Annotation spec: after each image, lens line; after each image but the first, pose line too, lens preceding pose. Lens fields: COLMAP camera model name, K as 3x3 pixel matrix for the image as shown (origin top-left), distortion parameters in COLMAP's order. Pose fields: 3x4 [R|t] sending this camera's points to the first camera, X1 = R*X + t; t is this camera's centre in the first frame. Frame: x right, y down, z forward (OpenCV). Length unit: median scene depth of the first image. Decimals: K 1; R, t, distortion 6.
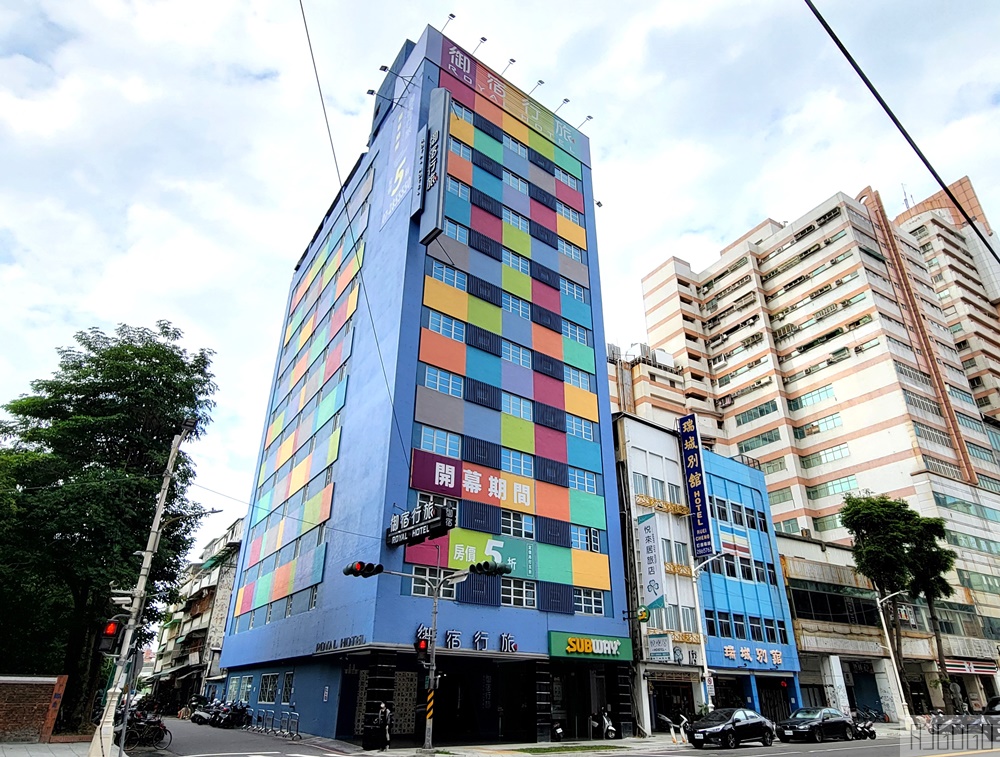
lens RADIAL K [[642.5, 0, 501.1], [0, 642.5, 377.5], [0, 0, 1]] dist [0.009443, 0.000493]
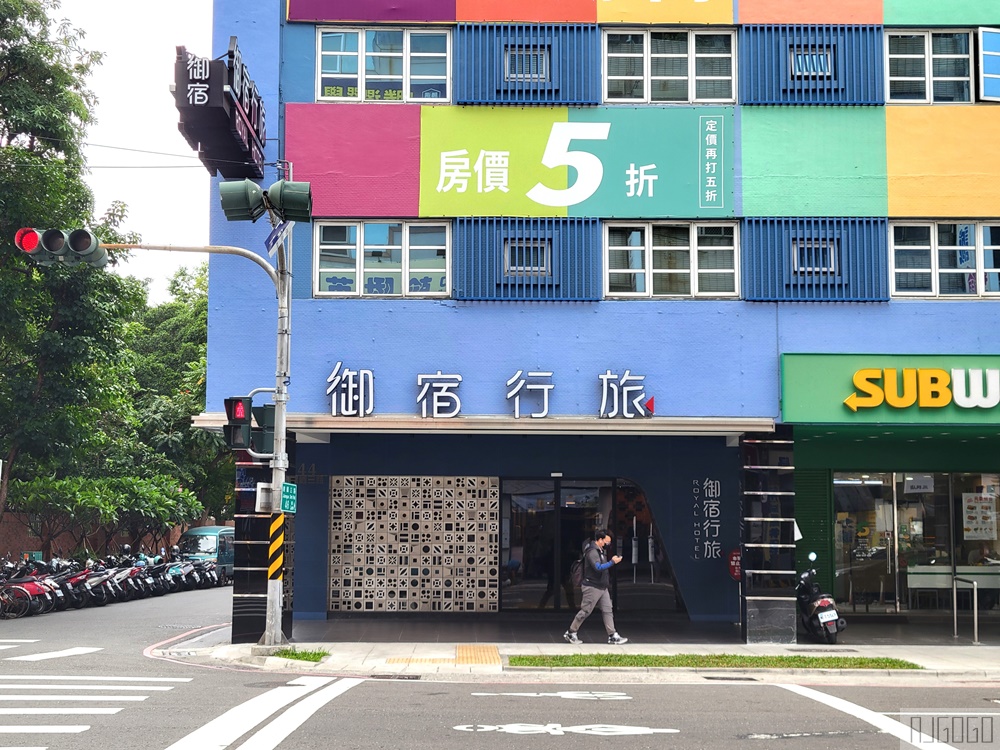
lens RADIAL K [[1577.3, 0, 500.1], [0, 1577.3, 377.7], [0, 0, 1]] dist [0.066651, 0.000000]
pose [[0.792185, -0.067658, -0.606519, 0.467227], [0.274890, 0.926866, 0.255645, 0.154101], [0.544865, -0.369244, 0.752848, 0.293698]]
